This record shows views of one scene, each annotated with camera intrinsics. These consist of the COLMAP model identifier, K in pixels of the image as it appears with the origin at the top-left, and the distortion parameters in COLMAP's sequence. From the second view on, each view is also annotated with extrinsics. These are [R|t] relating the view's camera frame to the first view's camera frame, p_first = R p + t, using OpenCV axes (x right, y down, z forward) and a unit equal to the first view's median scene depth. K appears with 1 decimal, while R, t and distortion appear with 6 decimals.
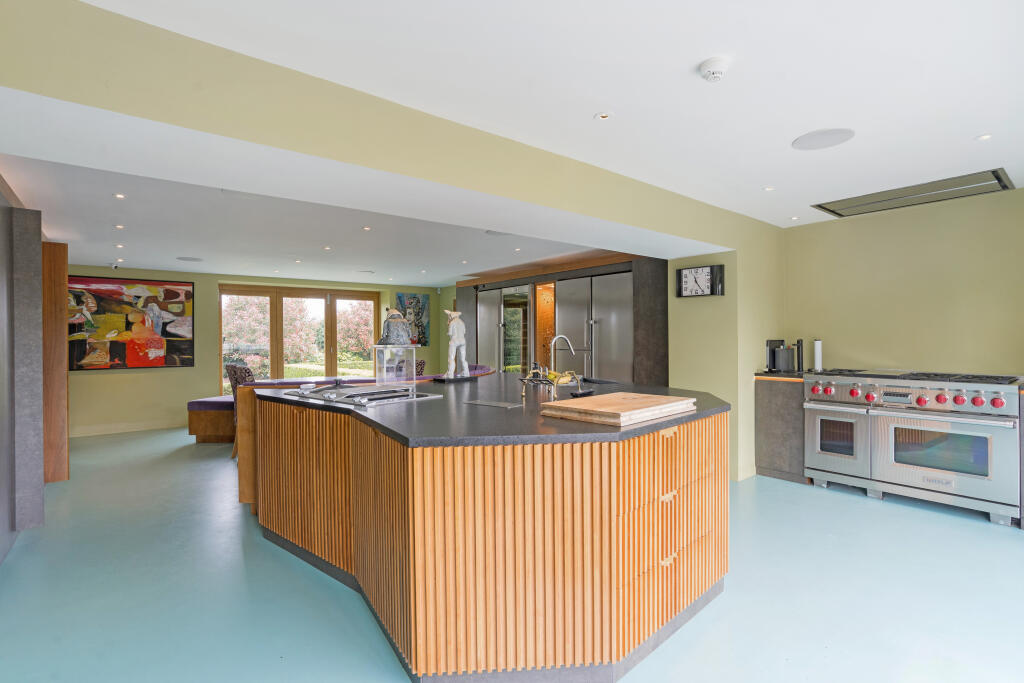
lens RADIAL K [[470.4, 0, 512.0], [0, 470.4, 341.5], [0, 0, 1]] dist [-0.021089, 0.001369]
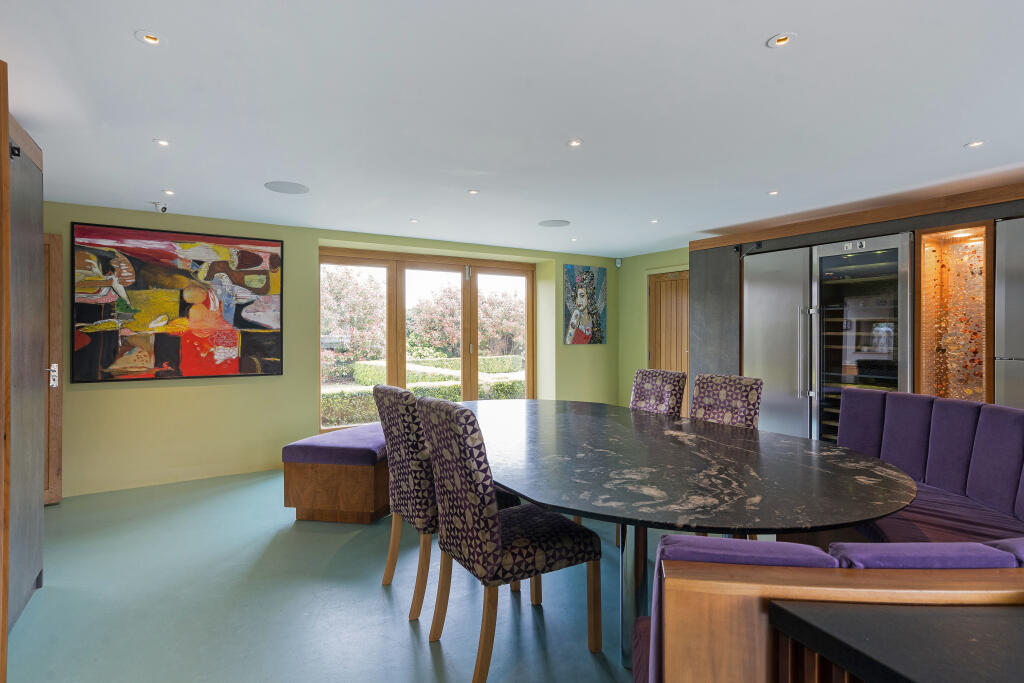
lens RADIAL K [[472.0, 0, 513.3], [0, 472.0, 336.6], [0, 0, 1]] dist [-0.023307, 0.000603]
pose [[0.996012, 0.008887, -0.088770, -0.330077], [-0.008546, 0.999955, 0.004223, -0.003465], [0.088804, -0.003447, 0.996043, 0.414541]]
